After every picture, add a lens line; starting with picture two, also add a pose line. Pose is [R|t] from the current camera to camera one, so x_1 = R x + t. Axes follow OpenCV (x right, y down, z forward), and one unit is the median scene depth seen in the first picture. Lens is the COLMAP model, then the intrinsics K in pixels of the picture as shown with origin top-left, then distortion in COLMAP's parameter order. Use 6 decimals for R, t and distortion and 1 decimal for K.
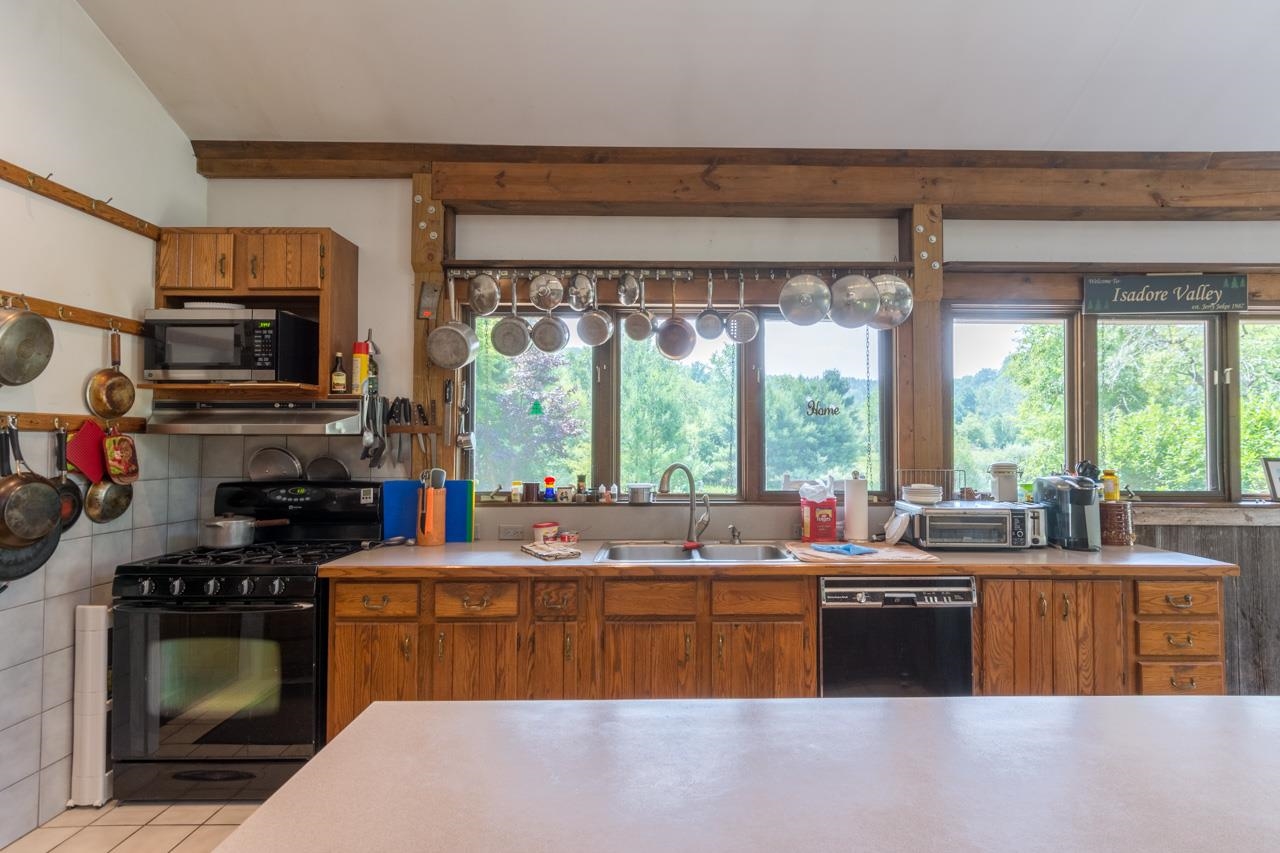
lens RADIAL K [[682.6, 0, 642.9], [0, 682.6, 427.1], [0, 0, 1]] dist [0.001669, -0.007004]
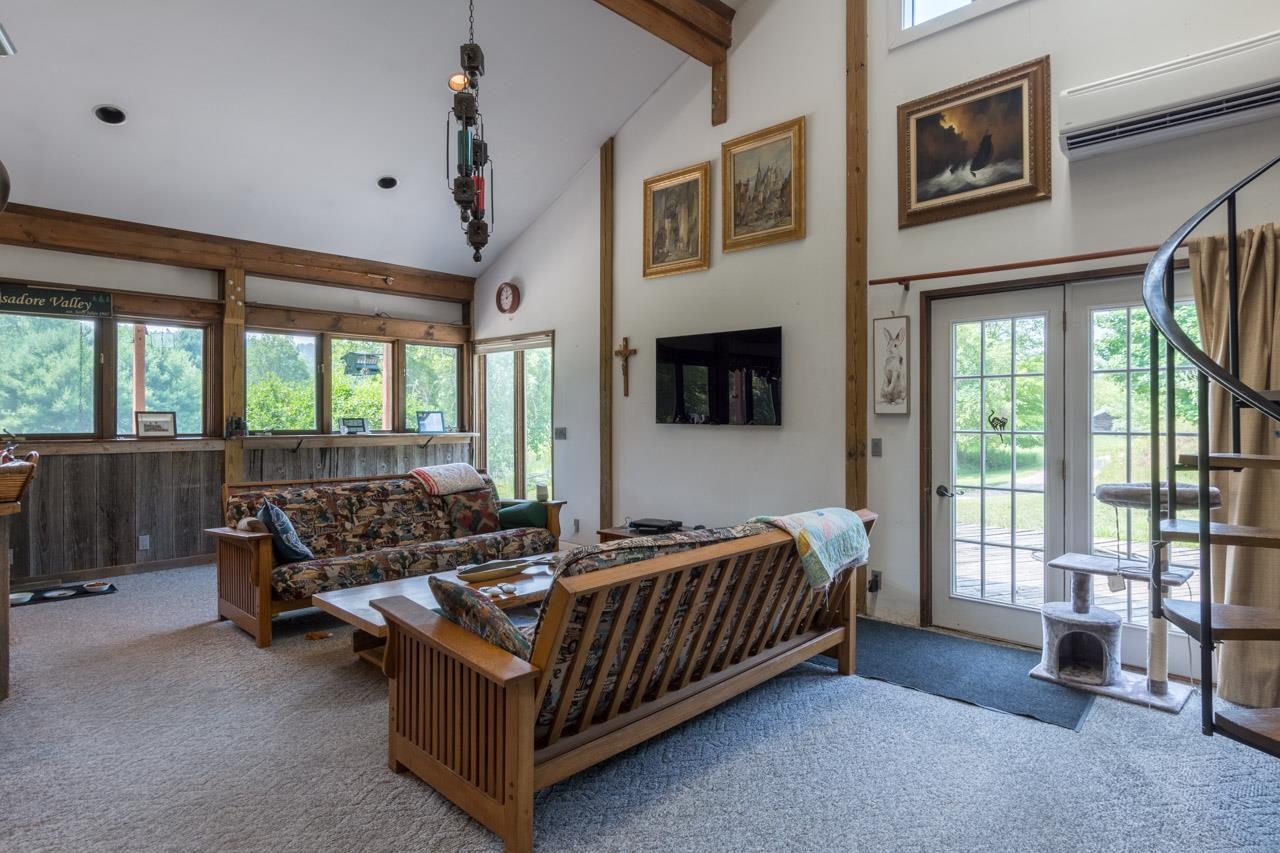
lens RADIAL K [[682.6, 0, 650.5], [0, 682.6, 414.4], [0, 0, 1]] dist [0.001669, -0.007004]
pose [[0.680812, -0.001897, 0.732456, 0.581168], [-0.016428, 0.999706, 0.017859, 0.004644], [-0.732274, -0.024191, 0.680580, -0.989937]]
